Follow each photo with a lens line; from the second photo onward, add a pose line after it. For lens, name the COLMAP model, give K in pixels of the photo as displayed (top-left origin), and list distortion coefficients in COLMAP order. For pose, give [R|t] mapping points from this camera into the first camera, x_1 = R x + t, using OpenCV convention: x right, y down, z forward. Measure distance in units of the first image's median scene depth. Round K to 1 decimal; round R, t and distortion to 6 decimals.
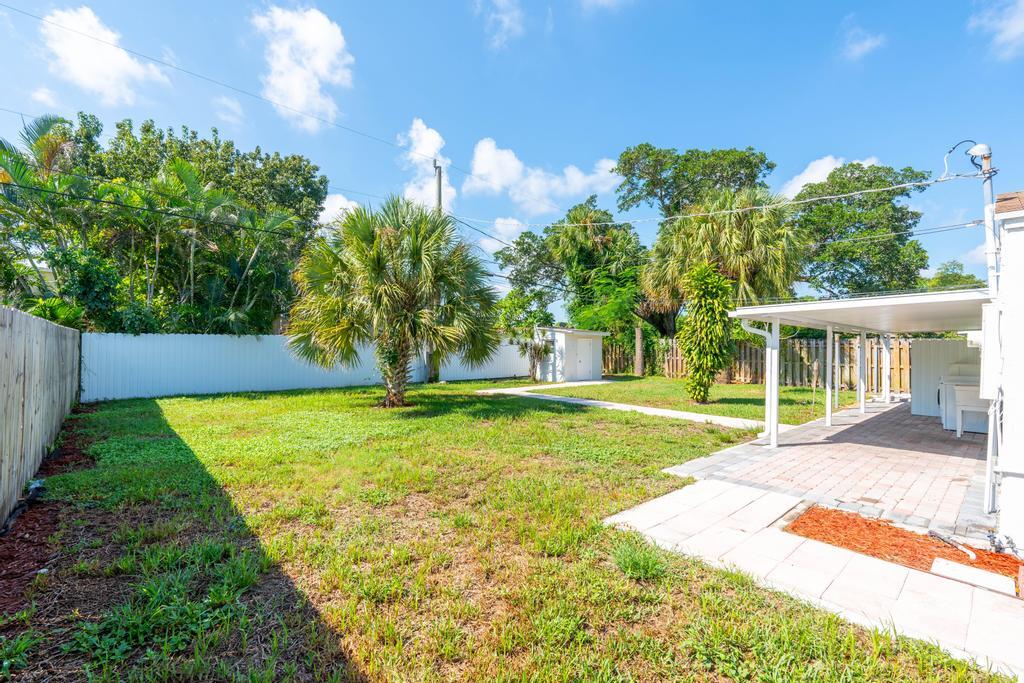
lens RADIAL K [[448.0, 0, 512.0], [0, 448.0, 341.5], [0, 0, 1]] dist [-0.018339, 0.000489]
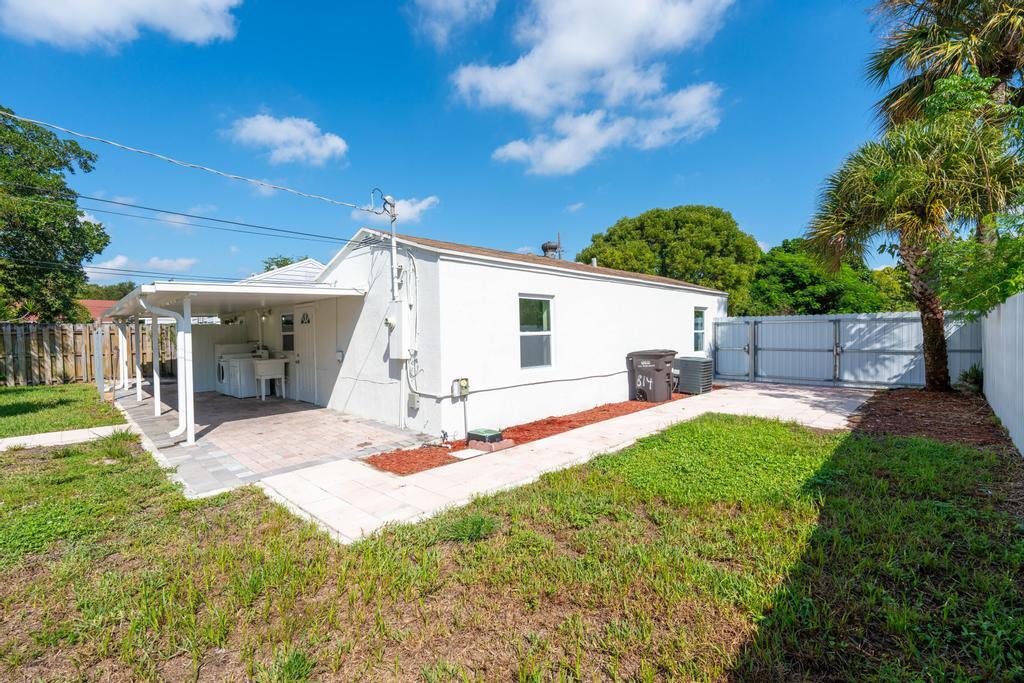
lens RADIAL K [[448.0, 0, 512.0], [0, 448.0, 341.5], [0, 0, 1]] dist [-0.018339, 0.000489]
pose [[-0.083062, -0.032950, 0.995999, -0.154433], [0.004025, 0.999434, 0.033399, 0.003524], [-0.996536, 0.006783, -0.082882, 0.195310]]
